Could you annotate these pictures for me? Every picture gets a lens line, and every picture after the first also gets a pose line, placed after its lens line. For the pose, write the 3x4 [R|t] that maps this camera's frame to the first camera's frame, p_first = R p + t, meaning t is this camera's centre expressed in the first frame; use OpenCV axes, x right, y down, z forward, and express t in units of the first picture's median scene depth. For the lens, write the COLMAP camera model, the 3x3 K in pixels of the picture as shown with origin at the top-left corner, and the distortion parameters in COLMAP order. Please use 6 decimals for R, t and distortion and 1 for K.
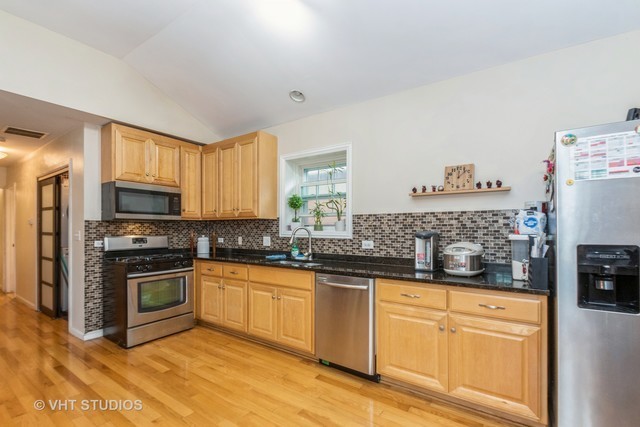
lens RADIAL K [[295.0, 0, 321.3], [0, 295.0, 229.7], [0, 0, 1]] dist [0.001120, 0.000202]
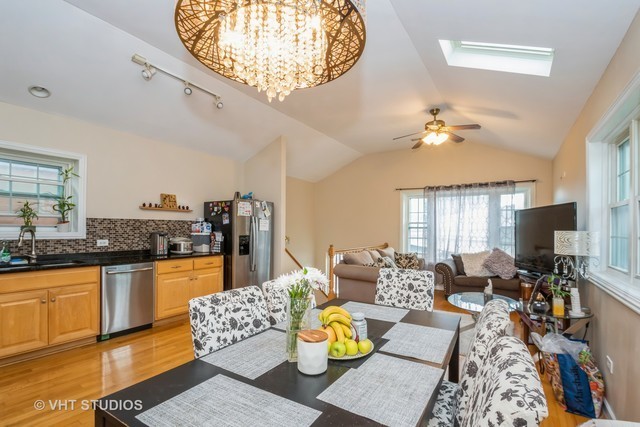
lens RADIAL K [[295.0, 0, 321.3], [0, 295.0, 229.7], [0, 0, 1]] dist [0.001120, 0.000202]
pose [[-0.054944, -0.007944, 0.998458, -1.173653], [-0.010876, 0.999914, 0.007357, -0.024238], [-0.998430, -0.010455, -0.055025, 0.151201]]
